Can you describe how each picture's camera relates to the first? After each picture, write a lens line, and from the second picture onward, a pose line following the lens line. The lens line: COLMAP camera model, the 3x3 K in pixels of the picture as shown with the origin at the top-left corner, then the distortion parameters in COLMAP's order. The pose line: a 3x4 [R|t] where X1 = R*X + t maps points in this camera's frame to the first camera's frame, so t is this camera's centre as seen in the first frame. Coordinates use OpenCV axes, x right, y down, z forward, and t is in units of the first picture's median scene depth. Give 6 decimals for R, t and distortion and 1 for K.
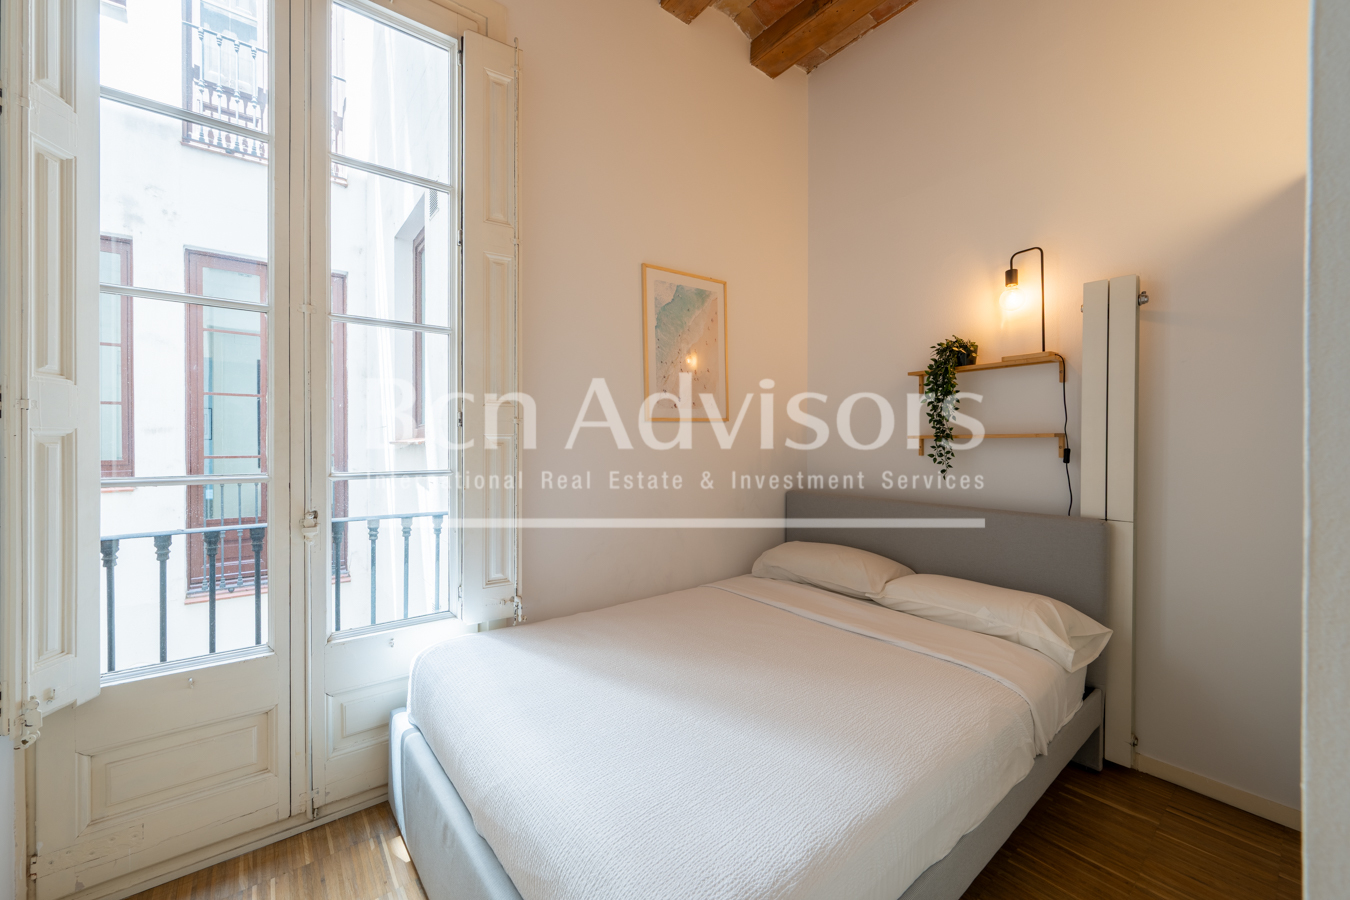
lens RADIAL K [[533.3, 0, 658.0], [0, 533.3, 446.5], [0, 0, 1]] dist [0.000053, -0.000212]
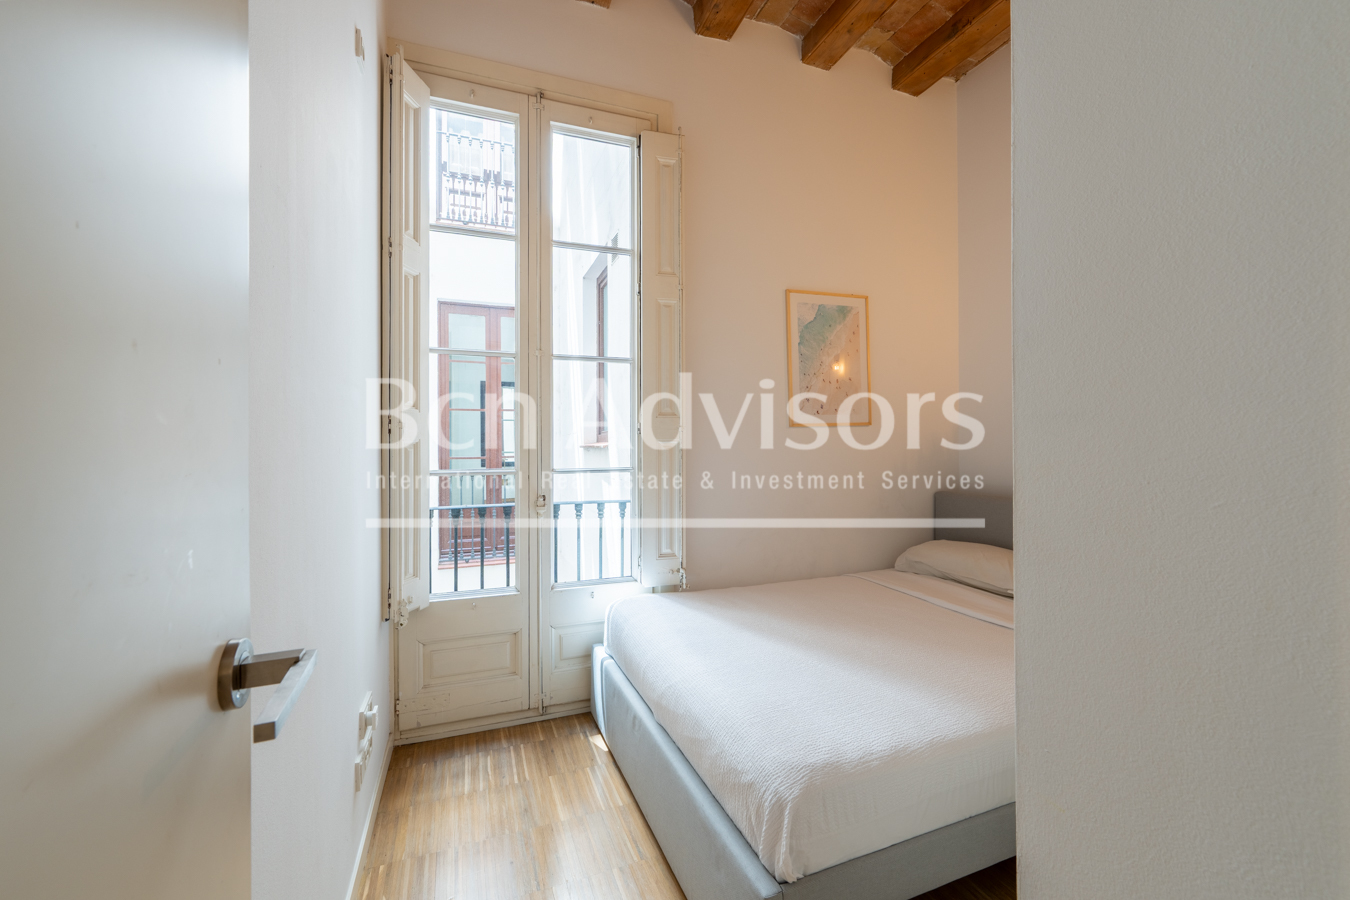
lens RADIAL K [[533.3, 0, 658.0], [0, 533.3, 446.5], [0, 0, 1]] dist [0.000053, -0.000212]
pose [[0.955400, -0.005174, -0.295270, 0.045812], [0.003781, 0.999979, -0.005289, 0.000167], [0.295291, 0.003937, 0.955399, -0.185705]]
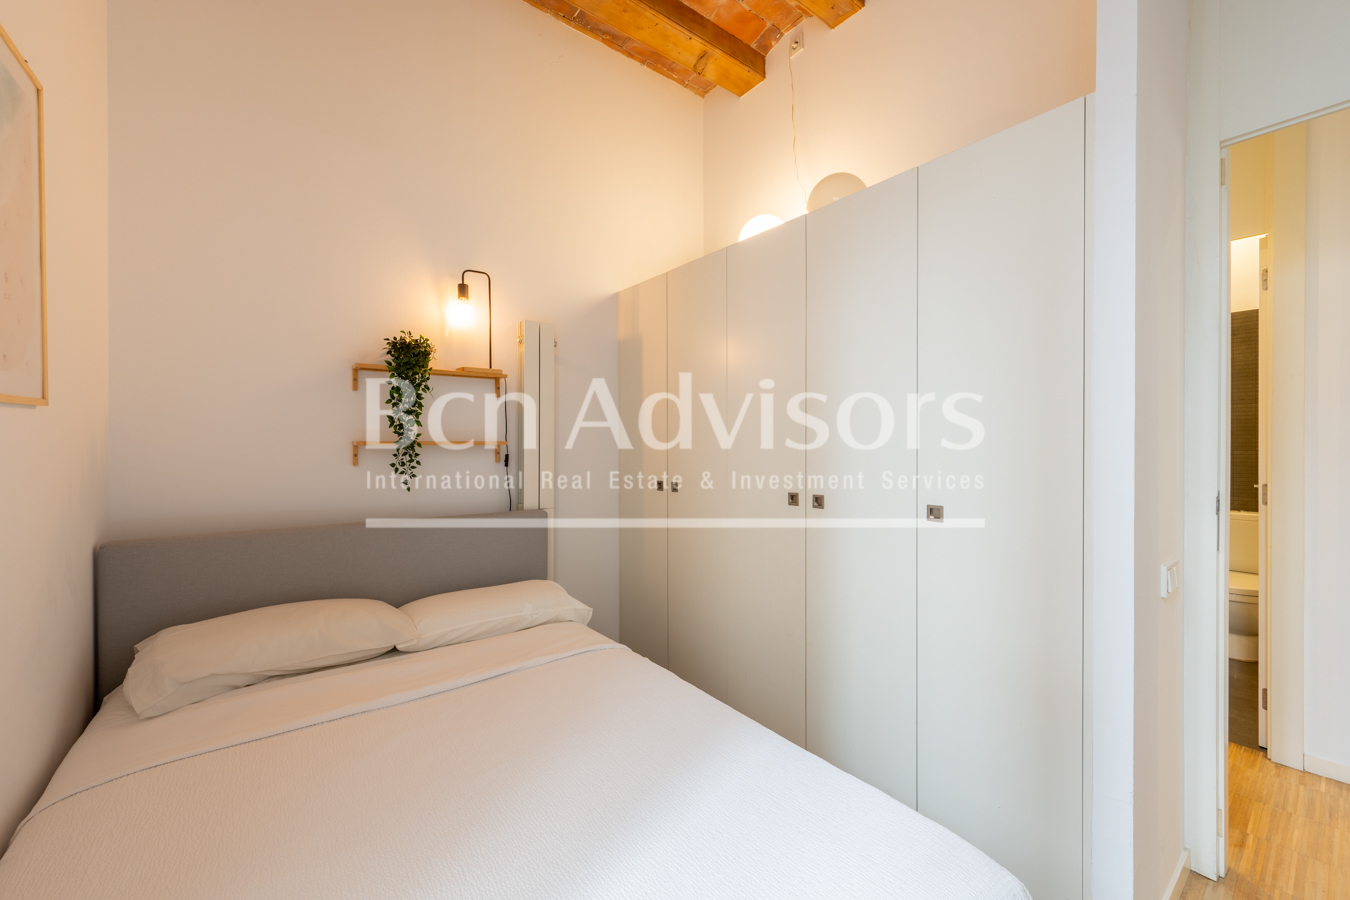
lens RADIAL K [[528.3, 0, 674.6], [0, 528.3, 447.2], [0, 0, 1]] dist [-0.000449, 0.000027]
pose [[0.005371, -0.007669, 0.999956, -0.362939], [0.011184, 0.999909, 0.007608, -0.014105], [-0.999923, 0.011143, 0.005457, 0.564881]]
